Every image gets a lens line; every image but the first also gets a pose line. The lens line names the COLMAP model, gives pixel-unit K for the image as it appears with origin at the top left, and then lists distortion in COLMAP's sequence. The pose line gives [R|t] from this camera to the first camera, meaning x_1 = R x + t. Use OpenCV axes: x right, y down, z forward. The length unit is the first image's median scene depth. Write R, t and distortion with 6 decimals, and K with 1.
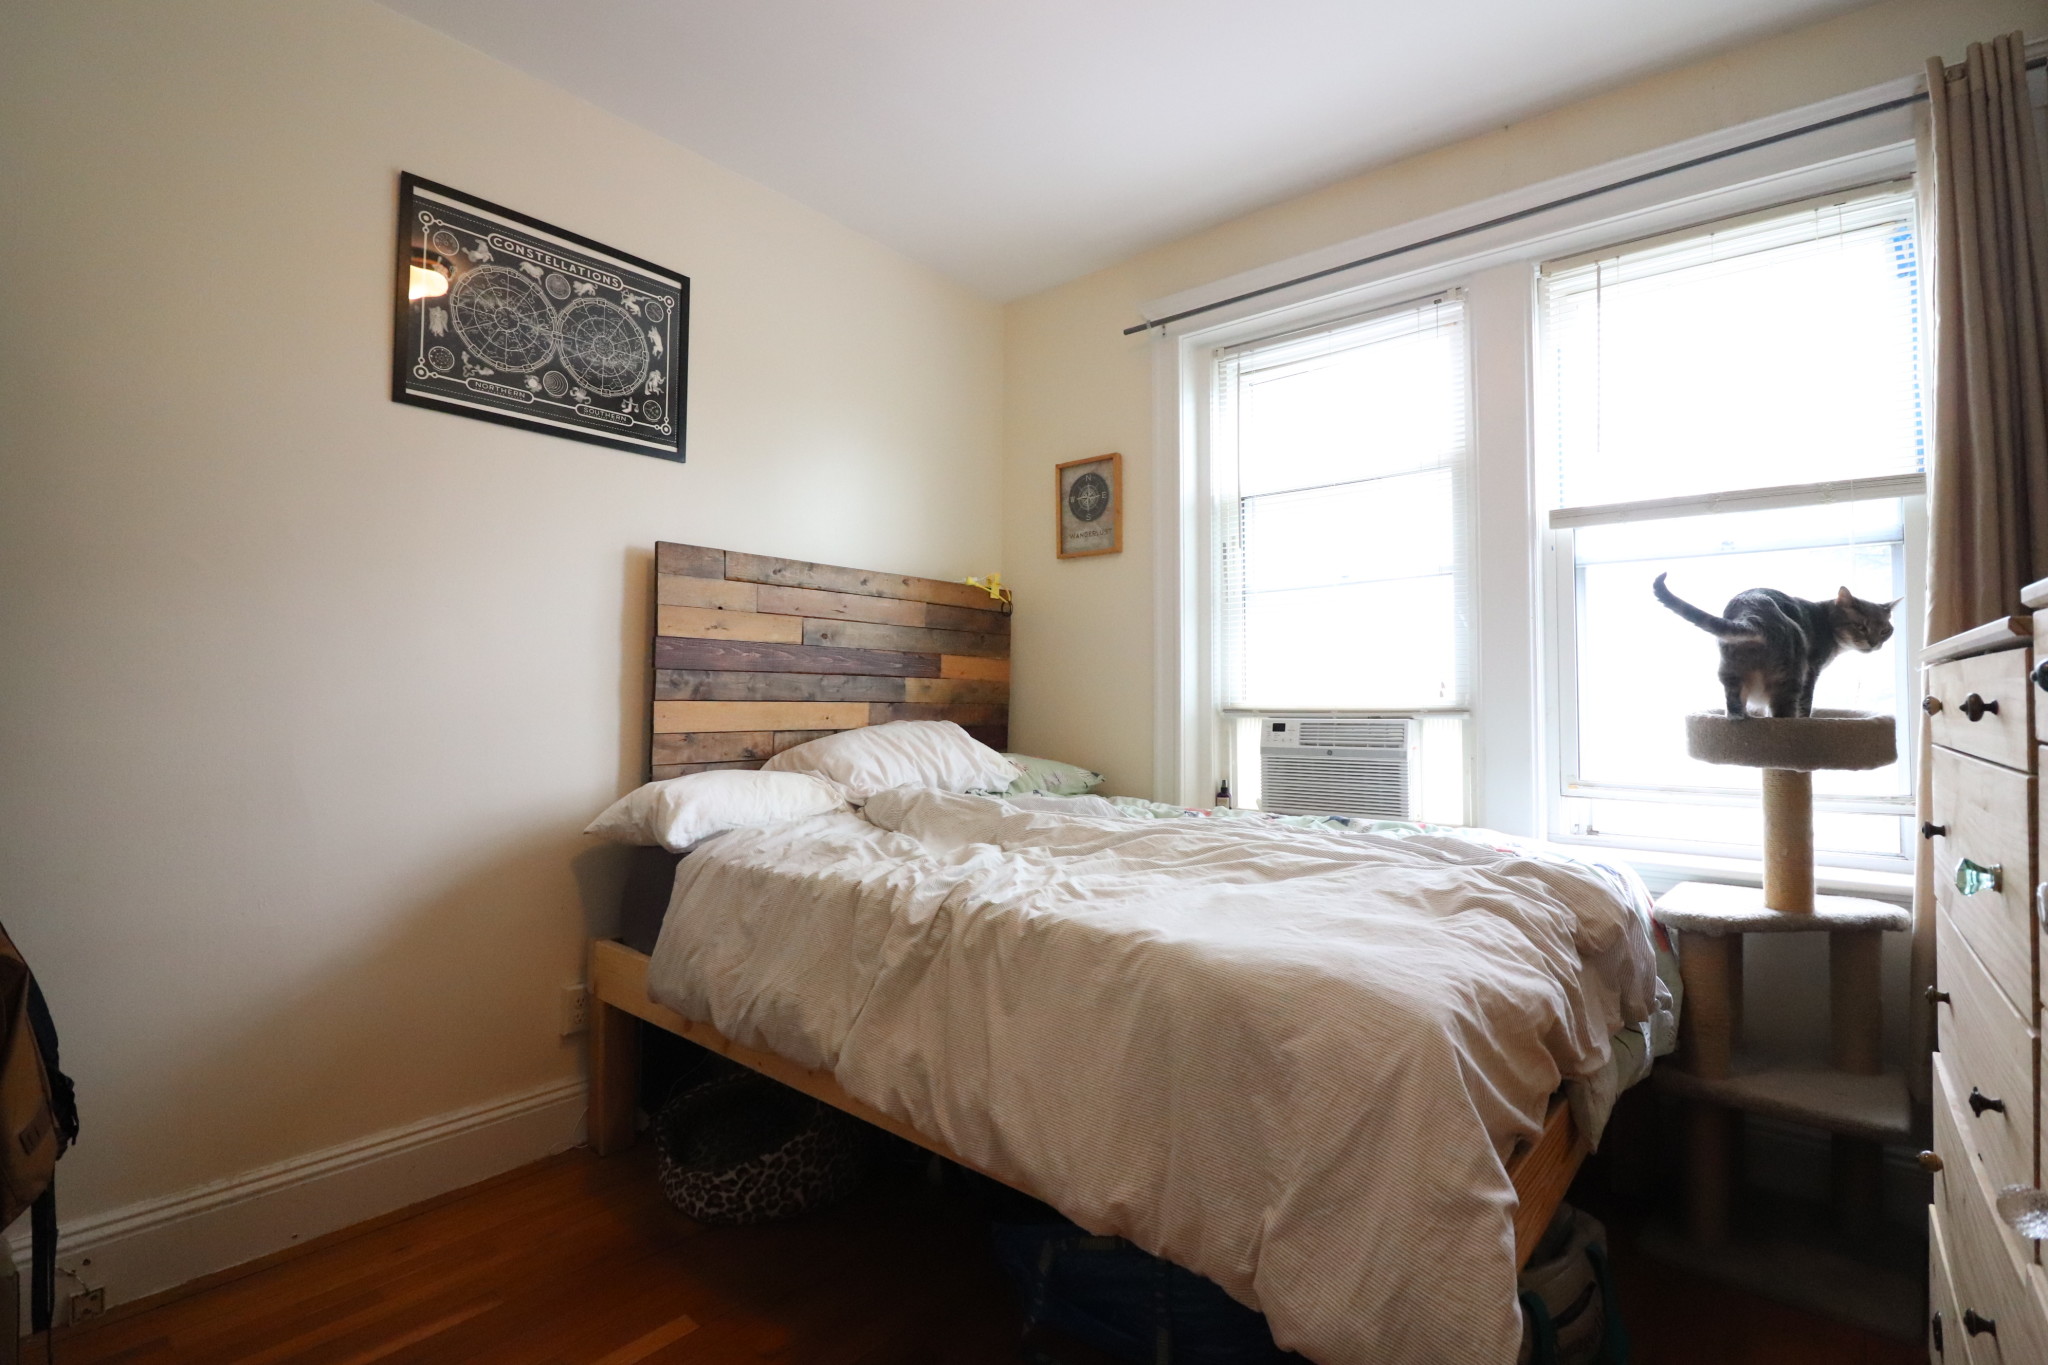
lens RADIAL K [[948.2, 0, 1021.1], [0, 948.2, 680.2], [0, 0, 1]] dist [-0.015662, -0.007014]
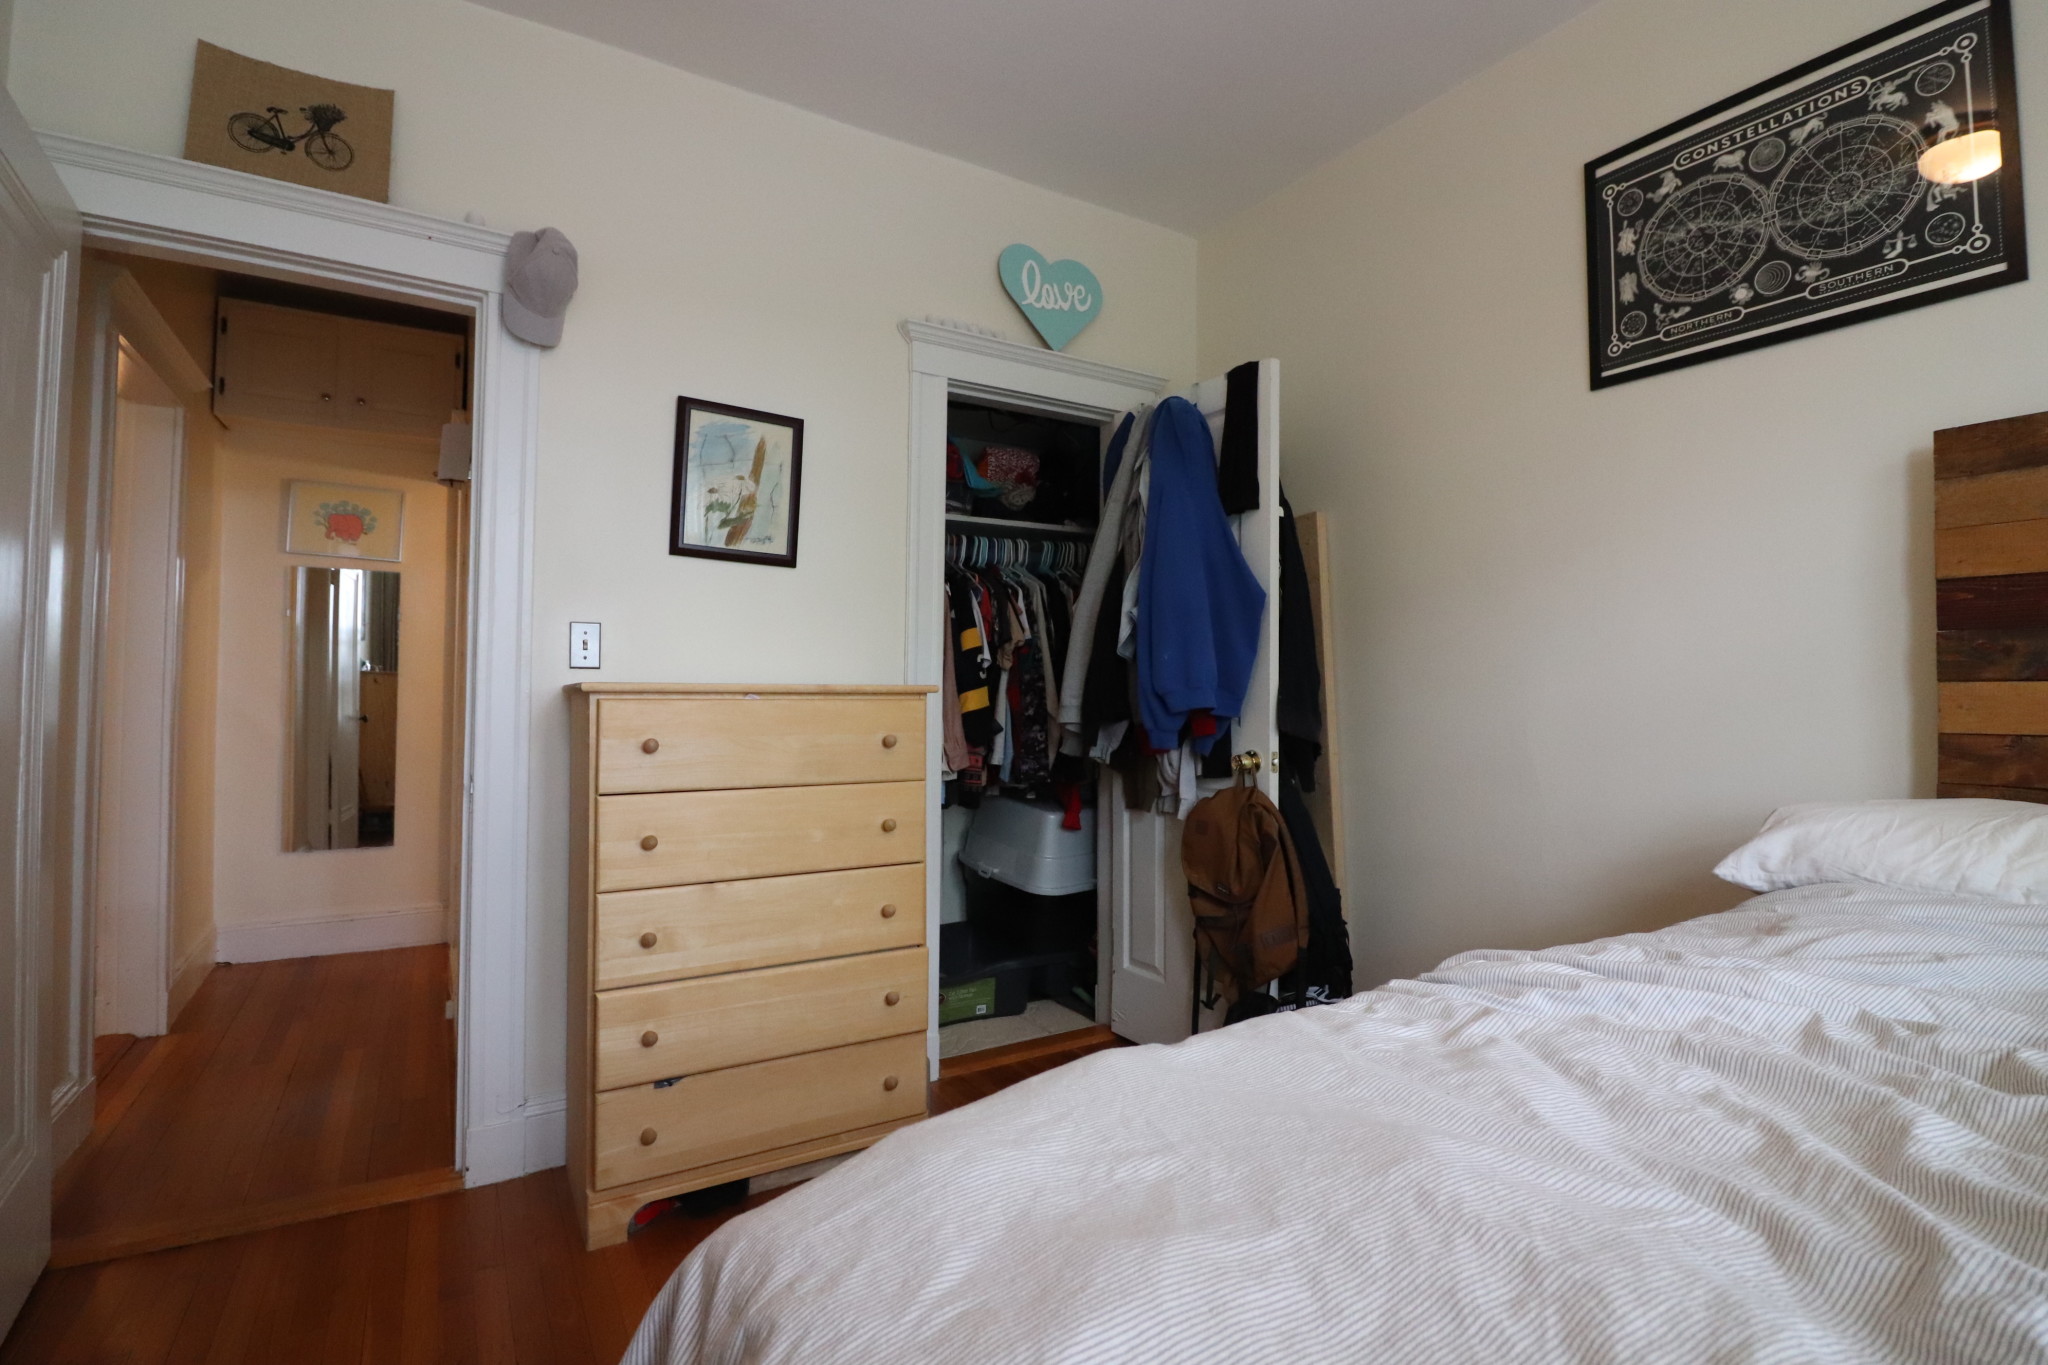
lens RADIAL K [[948.2, 0, 1027.0], [0, 948.2, 673.1], [0, 0, 1]] dist [-0.015662, -0.007014]
pose [[-0.316487, -0.025530, -0.948253, 0.434681], [0.020844, 0.999209, -0.033859, 0.027164], [0.948368, -0.030481, -0.315705, 0.658717]]
